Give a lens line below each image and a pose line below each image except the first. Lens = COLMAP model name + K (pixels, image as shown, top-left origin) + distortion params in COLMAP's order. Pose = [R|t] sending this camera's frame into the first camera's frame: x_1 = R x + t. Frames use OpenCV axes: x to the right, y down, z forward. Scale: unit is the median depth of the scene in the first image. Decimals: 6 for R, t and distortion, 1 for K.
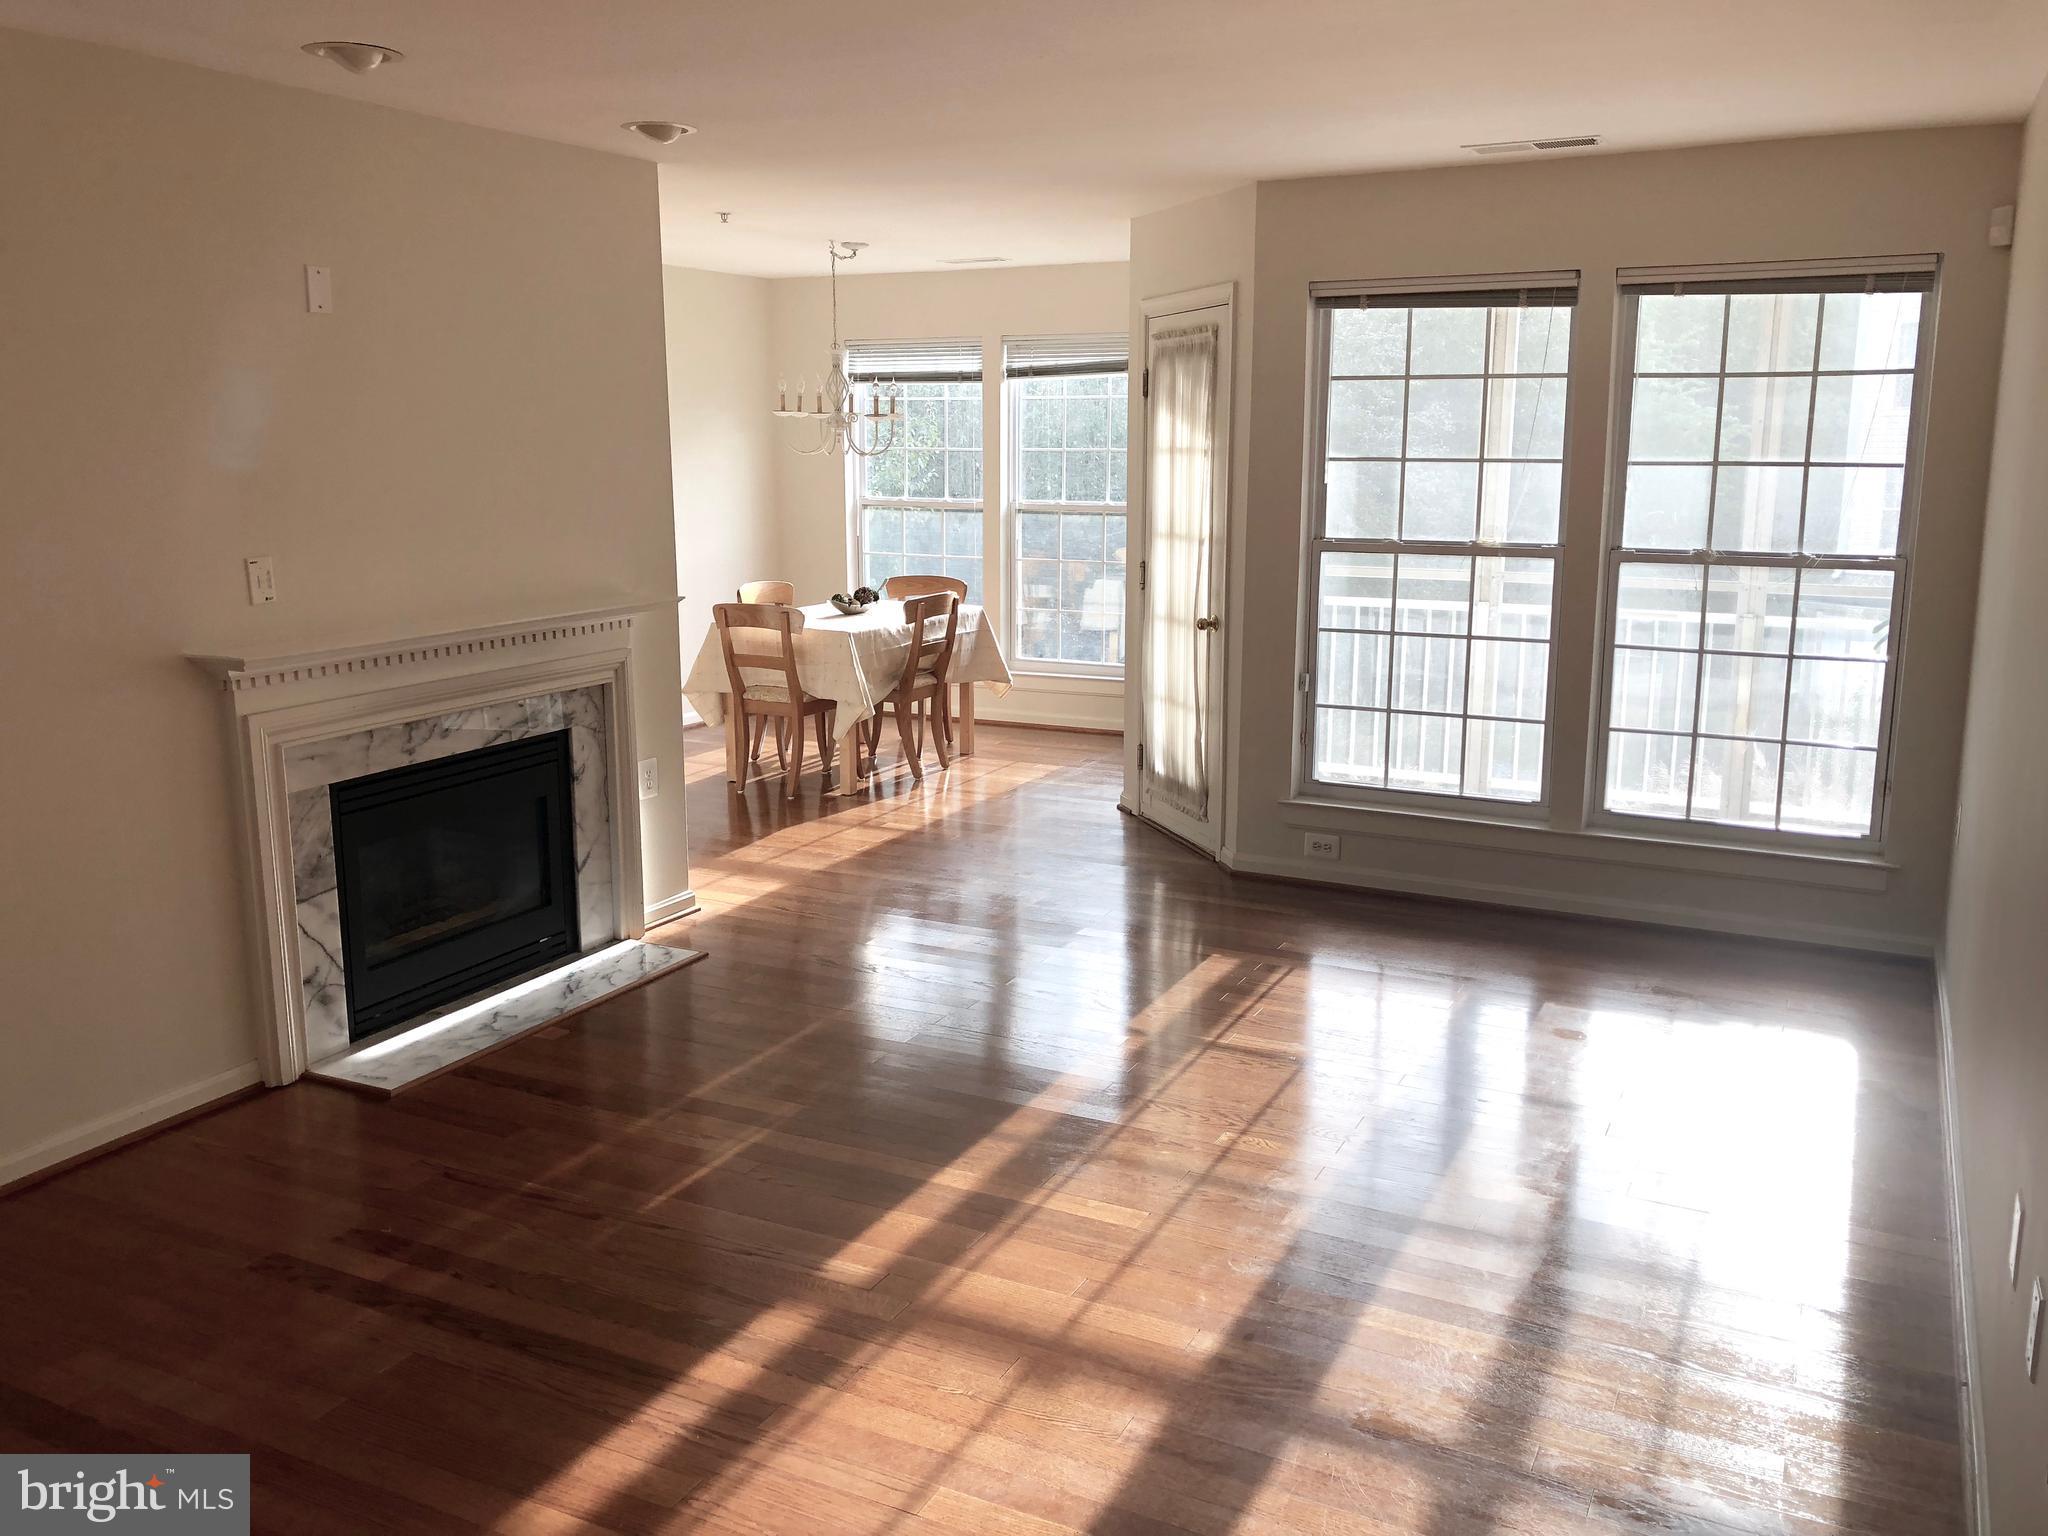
lens RADIAL K [[1667.7, 0, 1020.6], [0, 1667.7, 768.2], [0, 0, 1]] dist [0.039372, -0.056954]
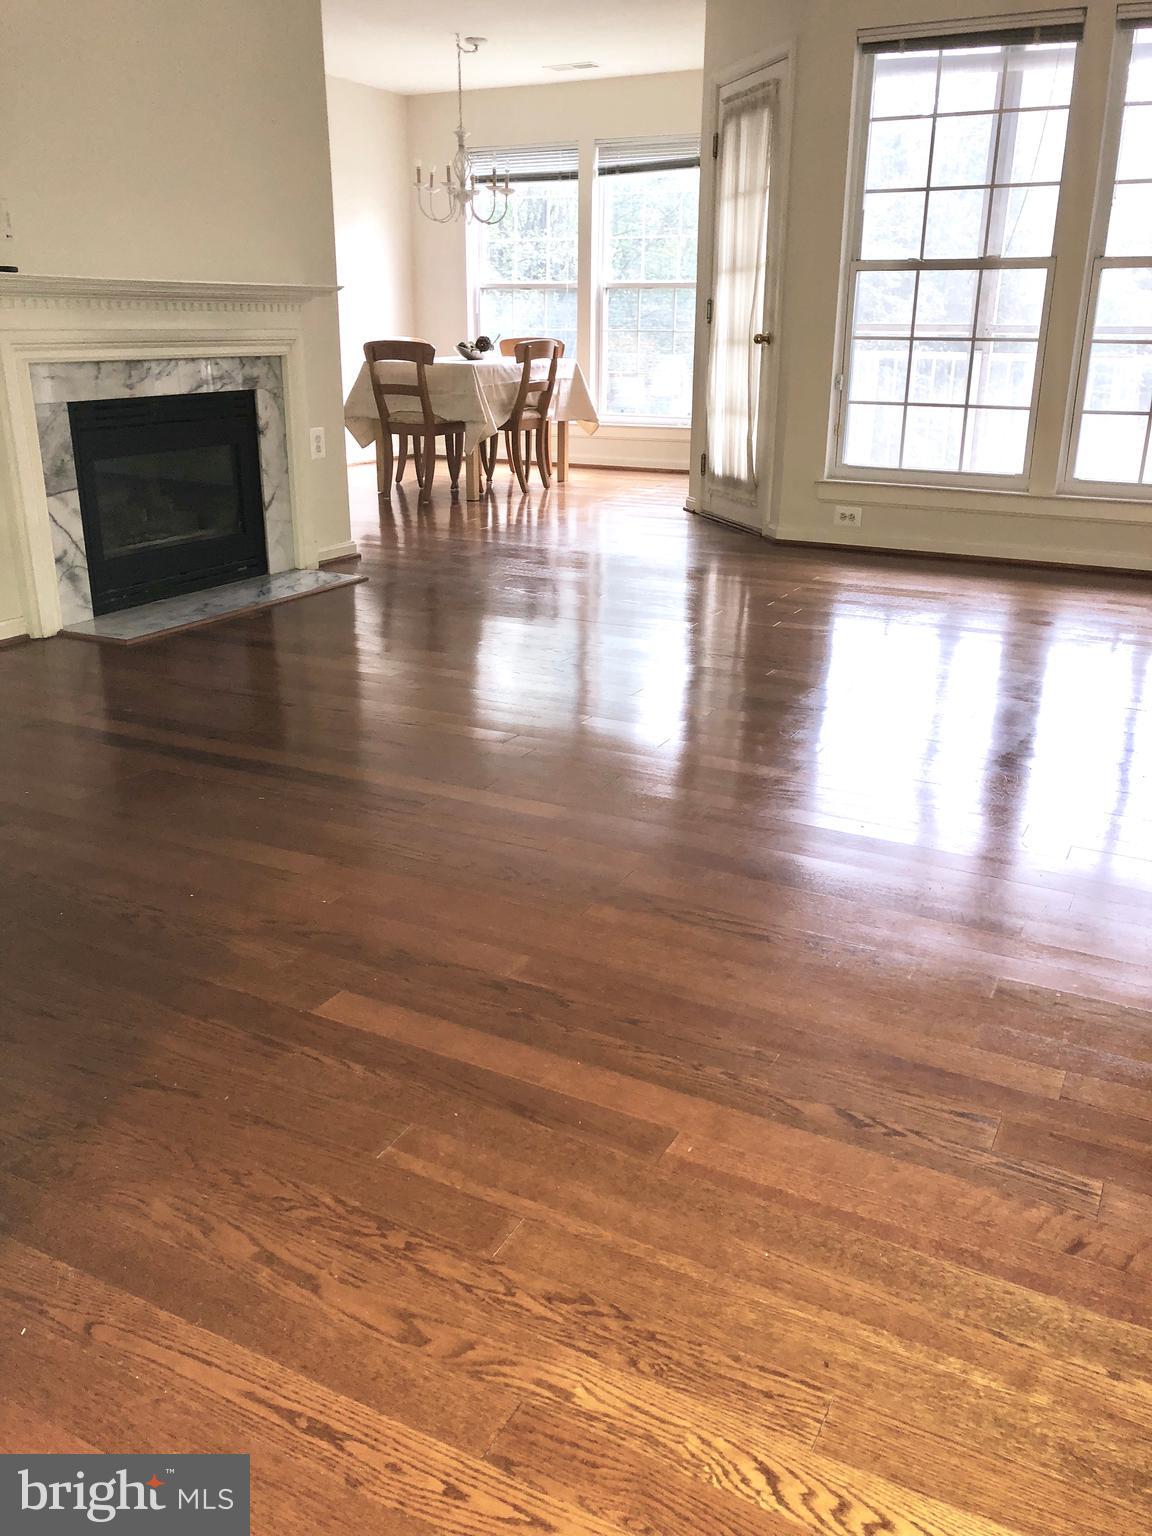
lens RADIAL K [[1250.8, 0, 570.1], [0, 1250.8, 784.9], [0, 0, 1]] dist [0.039372, -0.056954]
pose [[0.999786, 0.012689, -0.016332, -0.010990], [-0.010119, 0.988817, 0.148789, 0.101835], [0.018037, -0.148592, 0.988734, 0.020556]]
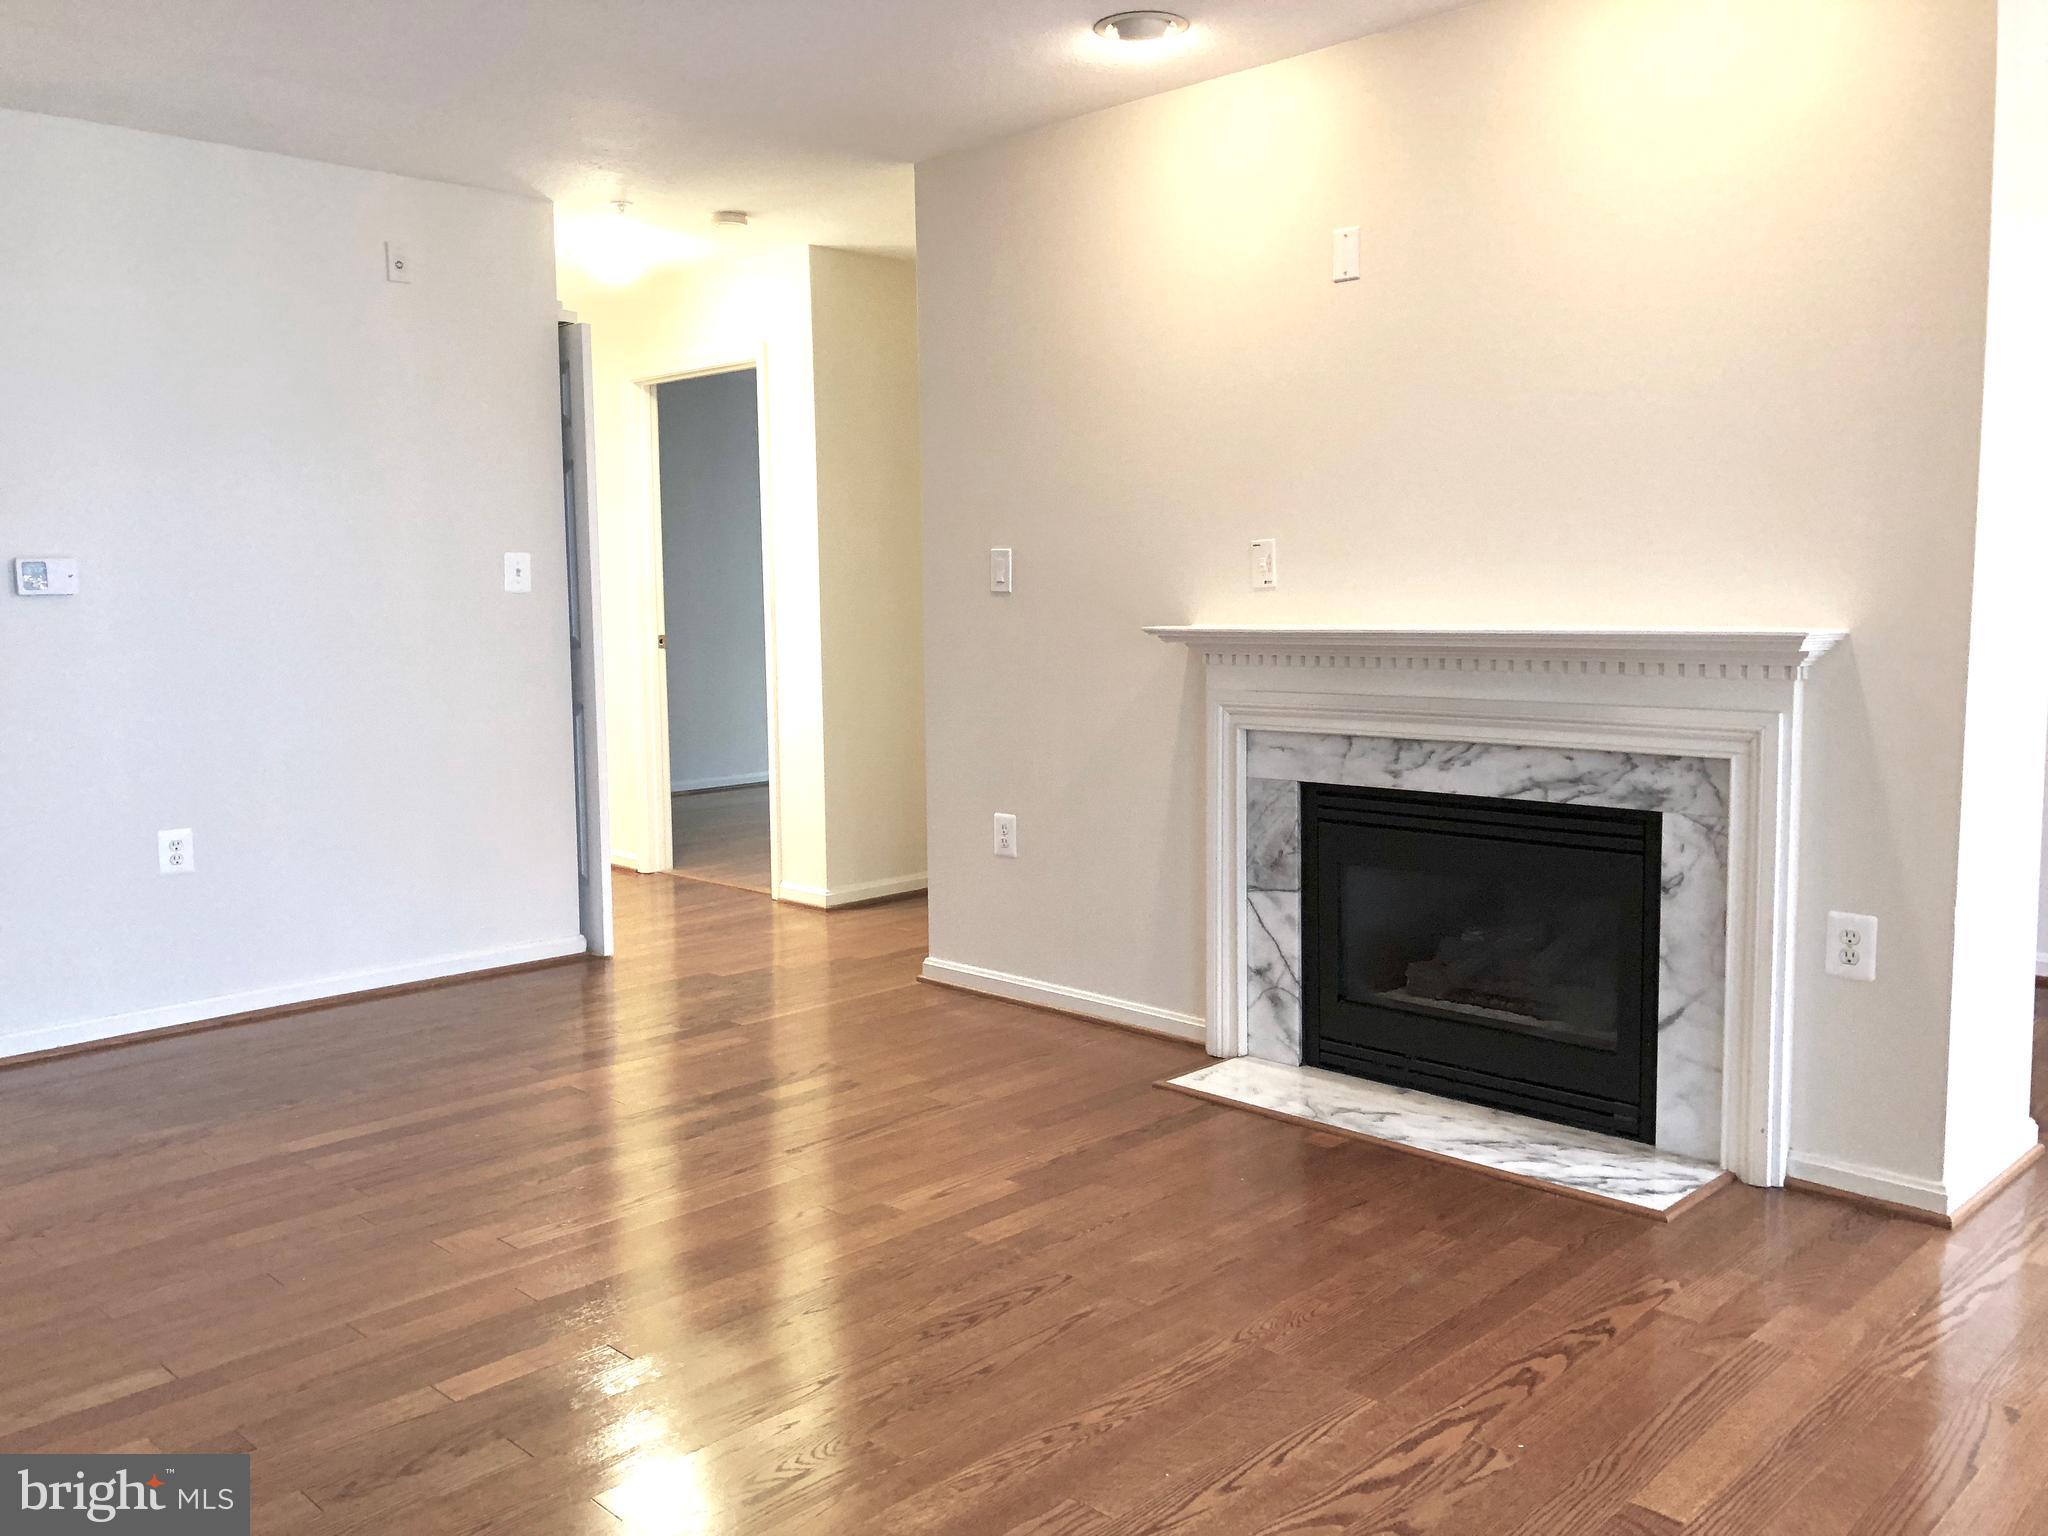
lens RADIAL K [[1667.7, 0, 1015.9], [0, 1667.7, 760.8], [0, 0, 1]] dist [0.039372, -0.056954]
pose [[-0.306061, 0.100997, -0.946640, 0.360255], [-0.184717, 0.969160, 0.163121, -0.085644], [0.933920, 0.224786, -0.277966, 0.755782]]
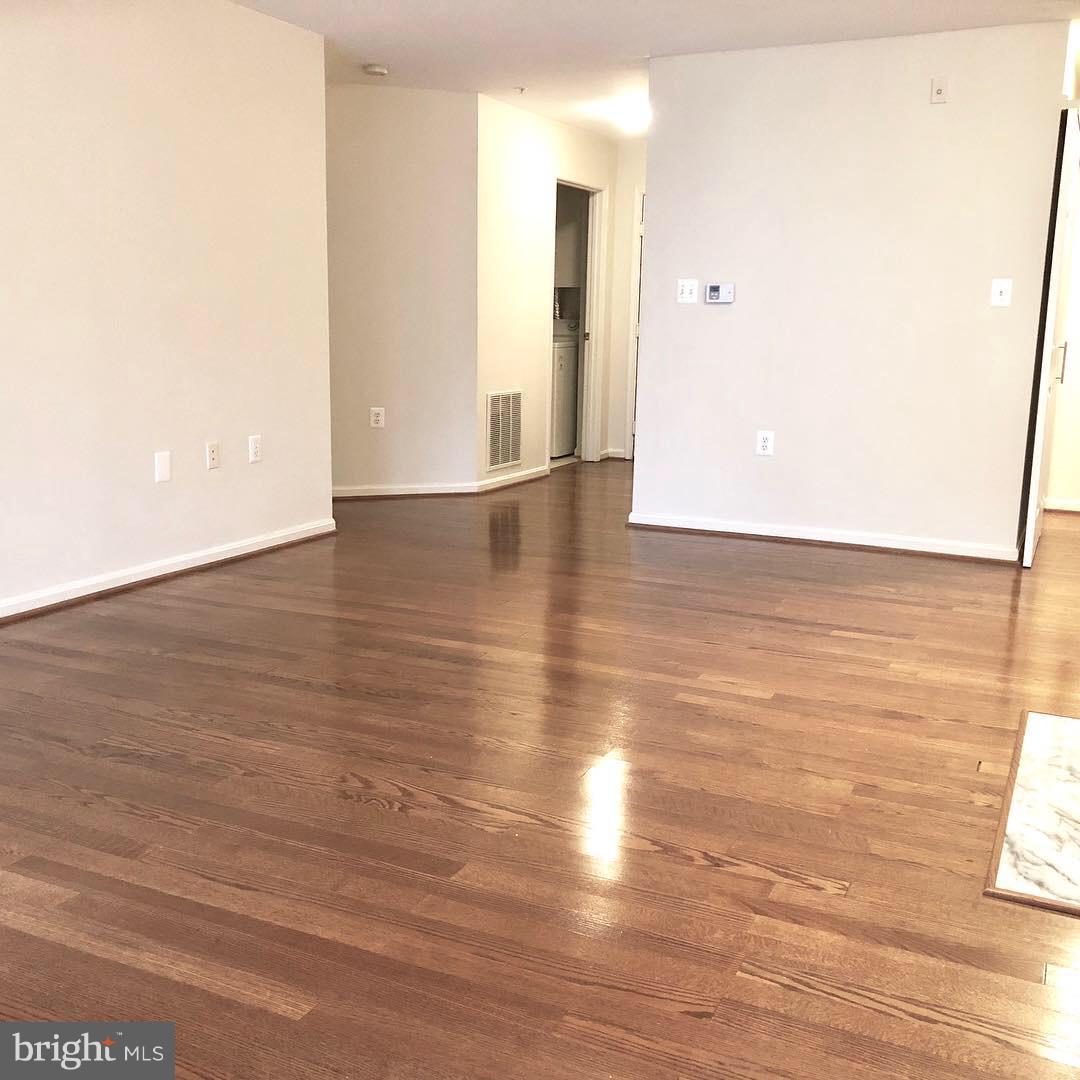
lens RADIAL K [[1181.1, 0, 537.9], [0, 1181.1, 540.9], [0, 0, 1]] dist [0.022304, 0.000000]
pose [[-0.999659, -0.018226, -0.018687, -0.014015], [-0.023998, 0.923377, 0.383144, -0.151326], [0.010272, 0.383462, -0.923499, 1.136857]]
